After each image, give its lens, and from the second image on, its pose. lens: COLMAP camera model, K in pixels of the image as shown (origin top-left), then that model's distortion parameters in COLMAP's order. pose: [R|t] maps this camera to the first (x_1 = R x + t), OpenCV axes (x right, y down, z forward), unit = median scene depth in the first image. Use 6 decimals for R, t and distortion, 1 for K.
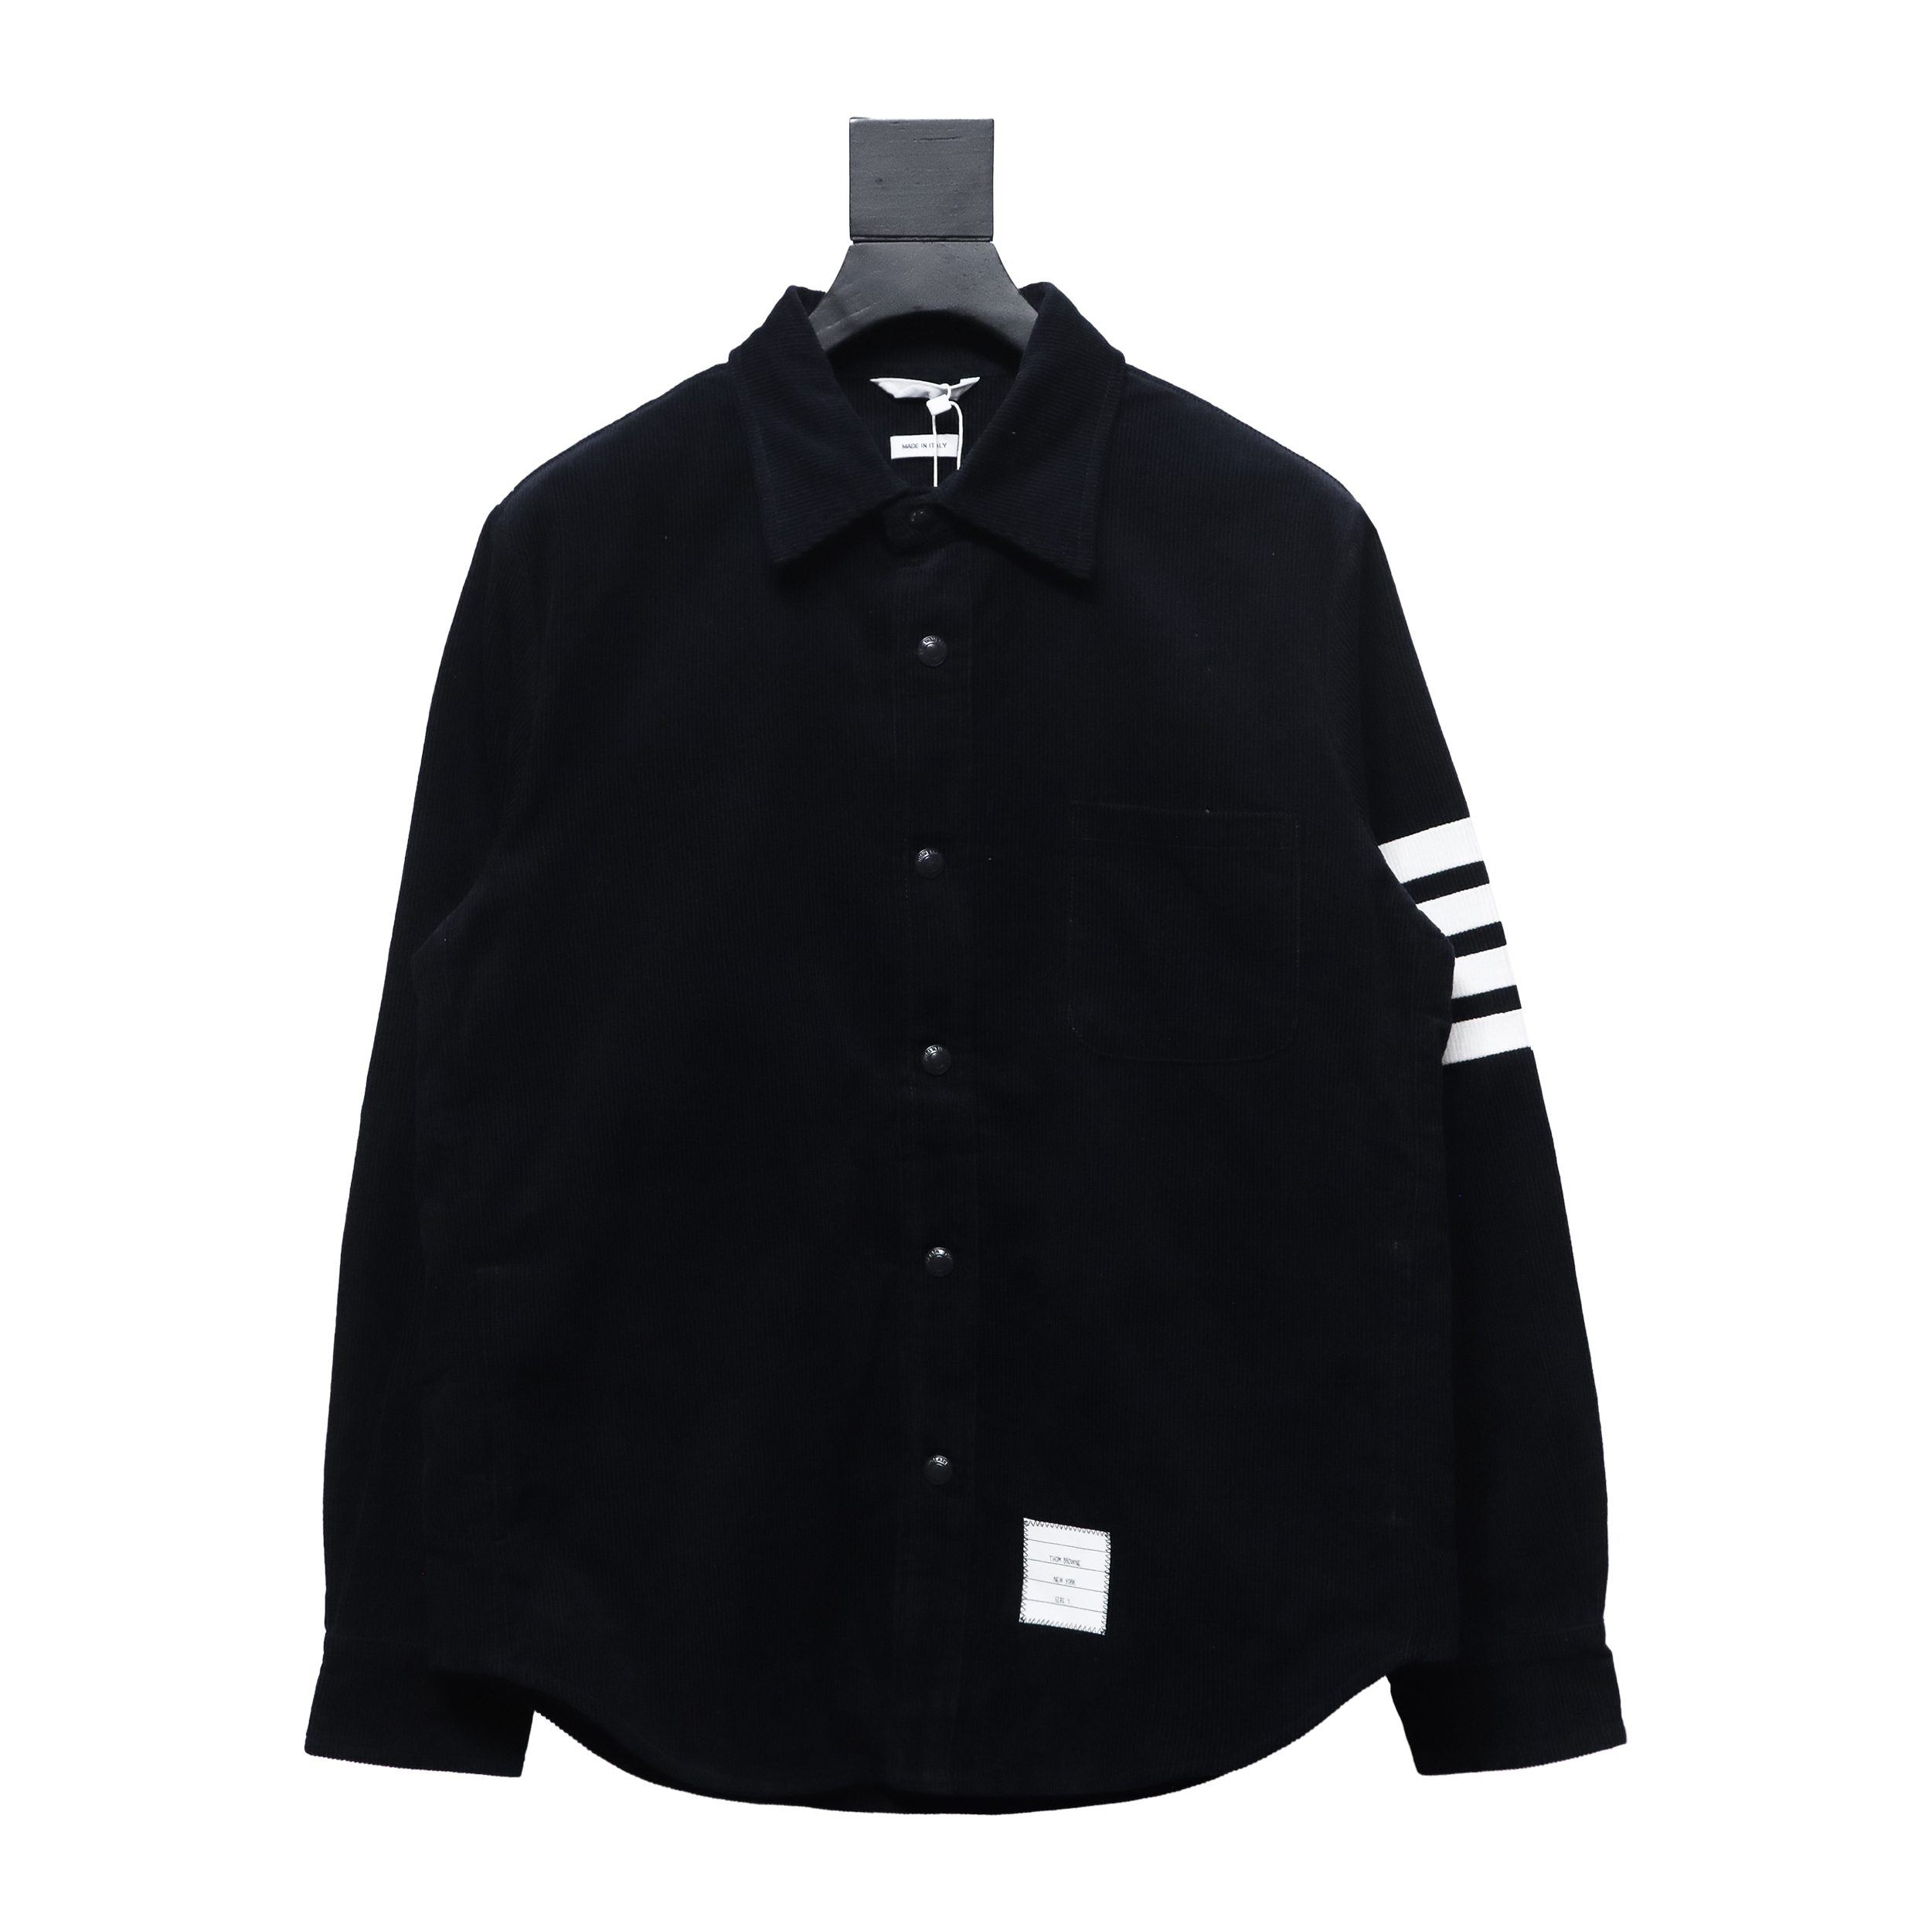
lens RADIAL K [[3298.6, 0, 996.6], [0, 3298.6, 932.4], [0, 0, 1]] dist [-0.032889, 0.000000]
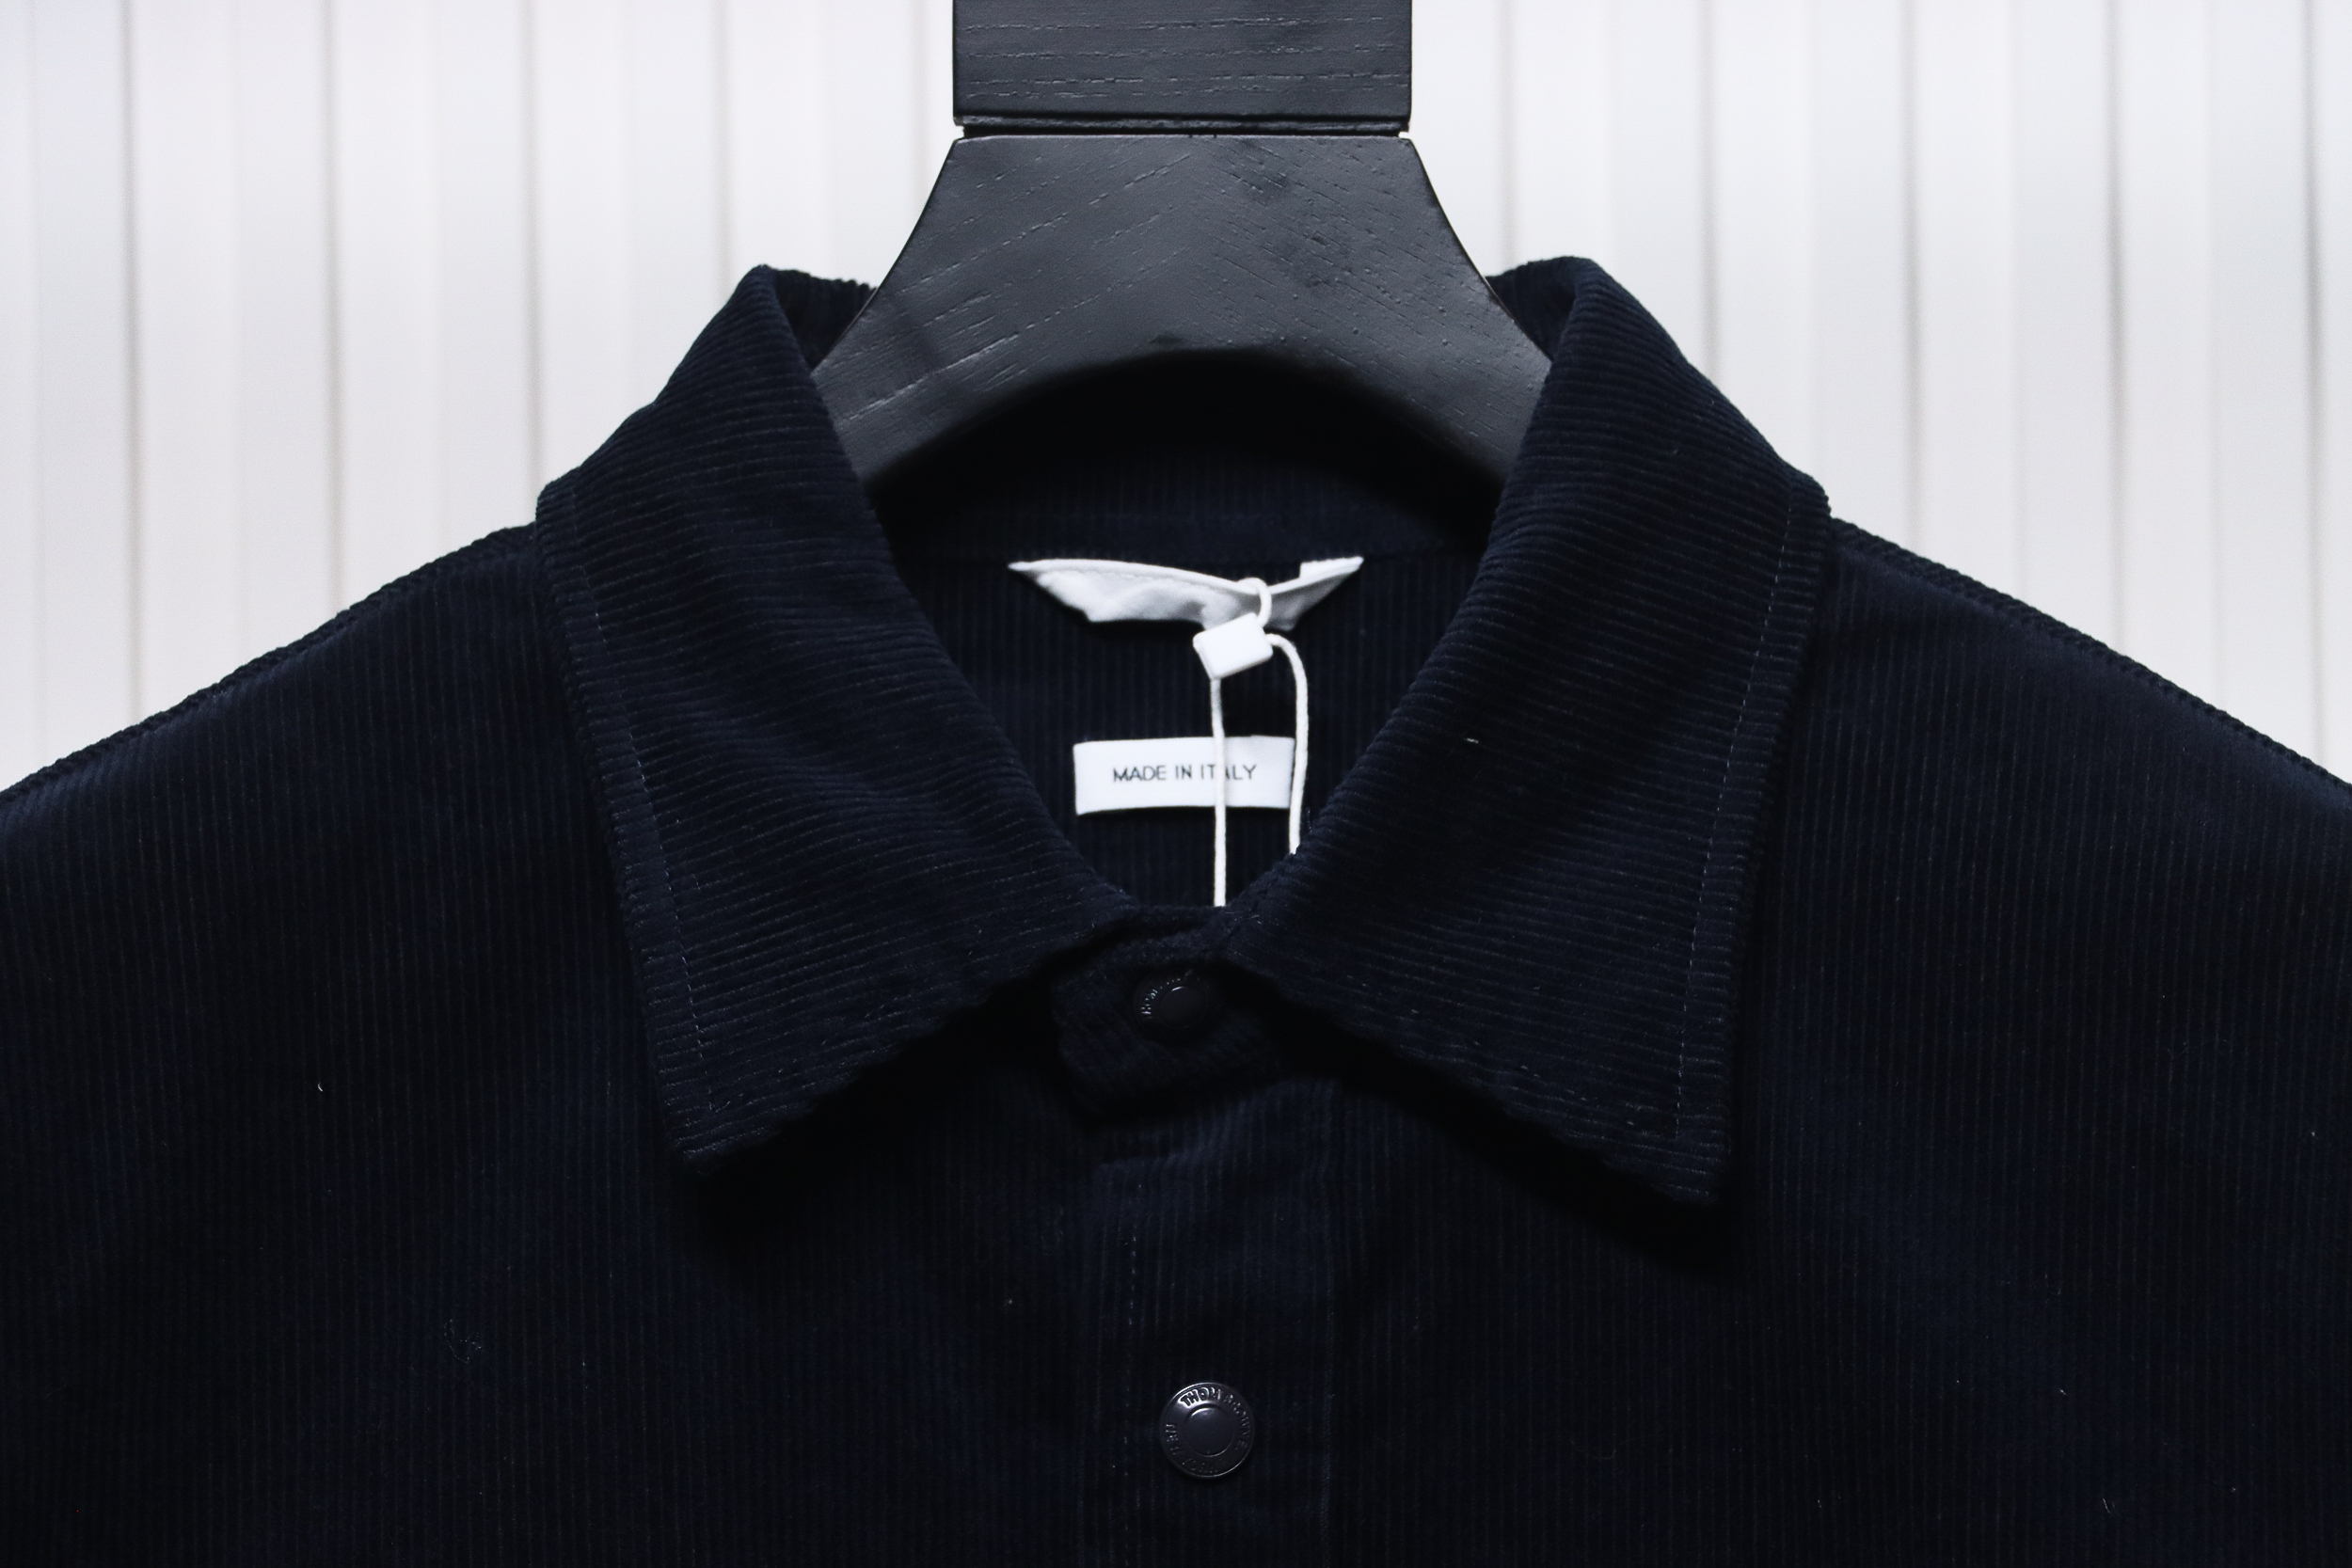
lens RADIAL K [[14727.7, 0, 1172.0], [0, 14727.7, 782.9], [0, 0, 1]] dist [0.676598, 0.000000]
pose [[0.999855, 0.004488, -0.016435, -0.000137], [-0.007123, 0.986441, -0.163961, 0.080650], [0.015476, 0.164054, 0.986330, -0.370903]]
